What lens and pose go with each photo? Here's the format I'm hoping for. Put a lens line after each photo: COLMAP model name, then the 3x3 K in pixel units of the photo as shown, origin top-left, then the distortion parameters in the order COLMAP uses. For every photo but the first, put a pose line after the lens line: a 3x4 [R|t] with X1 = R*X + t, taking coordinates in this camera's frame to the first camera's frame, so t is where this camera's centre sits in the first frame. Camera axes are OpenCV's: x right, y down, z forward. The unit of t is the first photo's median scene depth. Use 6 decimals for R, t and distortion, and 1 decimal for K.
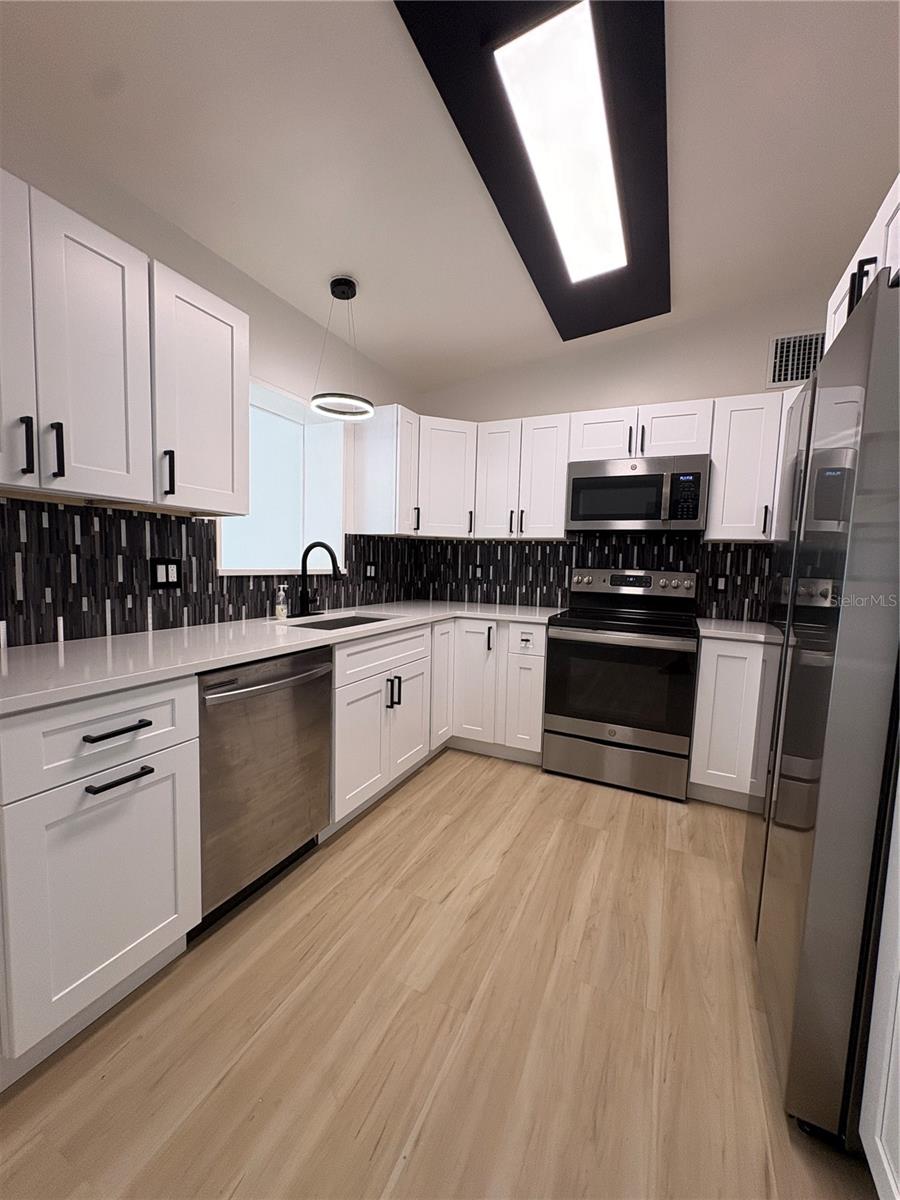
lens RADIAL K [[478.0, 0, 450.0], [0, 478.0, 600.0], [0, 0, 1]] dist [0.000522, 0.000000]
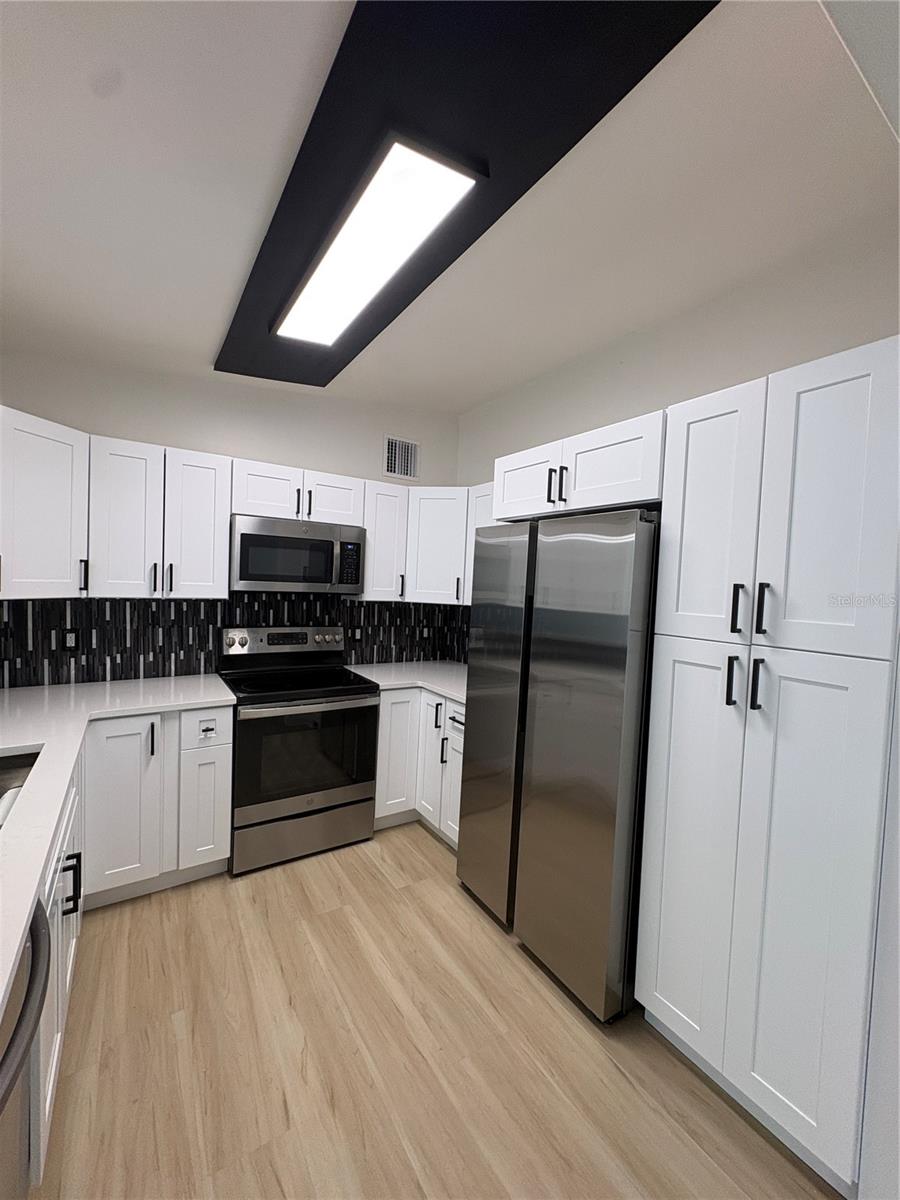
lens RADIAL K [[476.8, 0, 450.0], [0, 476.8, 600.0], [0, 0, 1]] dist [0.002016, 0.000294]
pose [[0.517852, -0.038700, 0.854594, -0.350510], [0.043272, 0.998882, 0.019012, -0.150202], [-0.854375, 0.027134, 0.518948, 0.242342]]
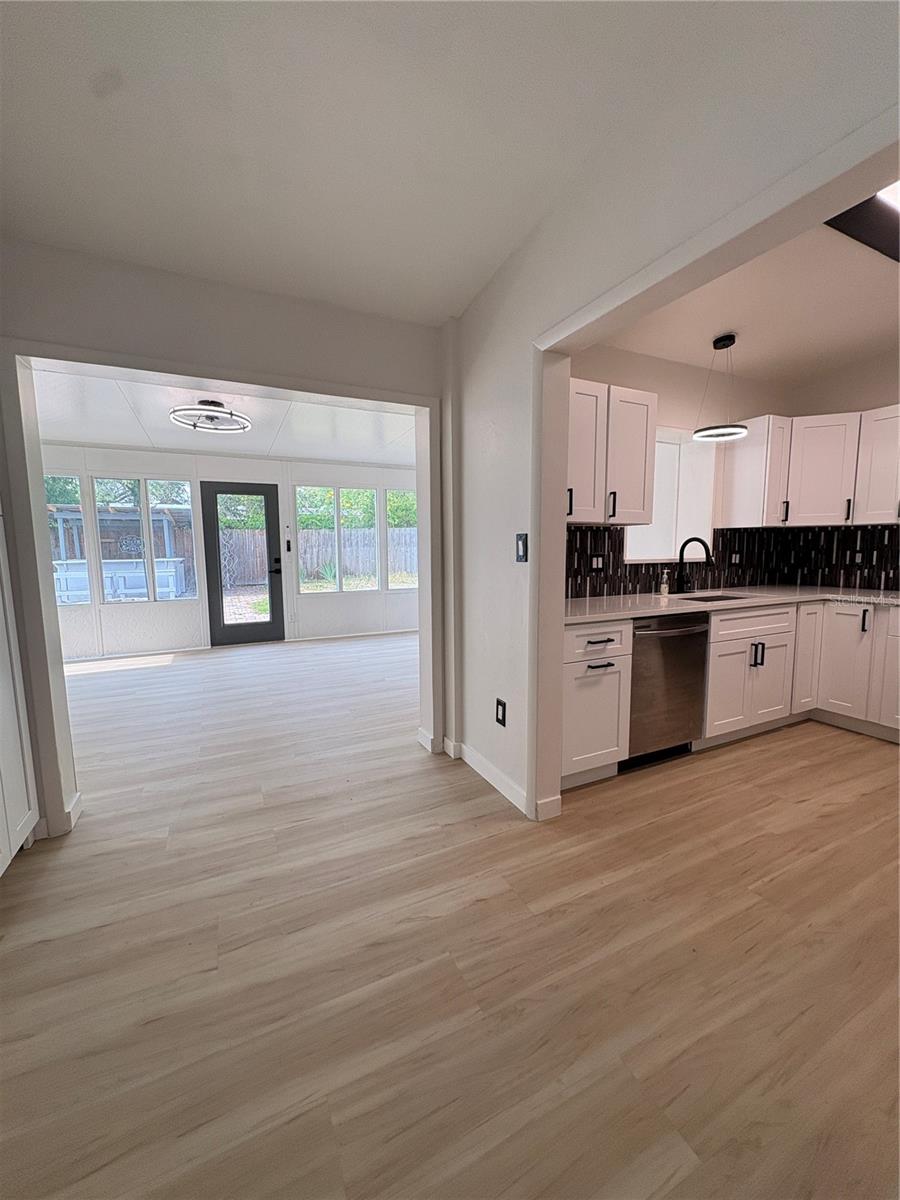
lens RADIAL K [[478.0, 0, 450.0], [0, 478.0, 600.0], [0, 0, 1]] dist [0.000522, 0.000000]
pose [[0.780937, 0.035348, -0.623608, 0.028342], [-0.020240, 0.999305, 0.031298, 0.023687], [0.624281, -0.011820, 0.781110, -0.457148]]
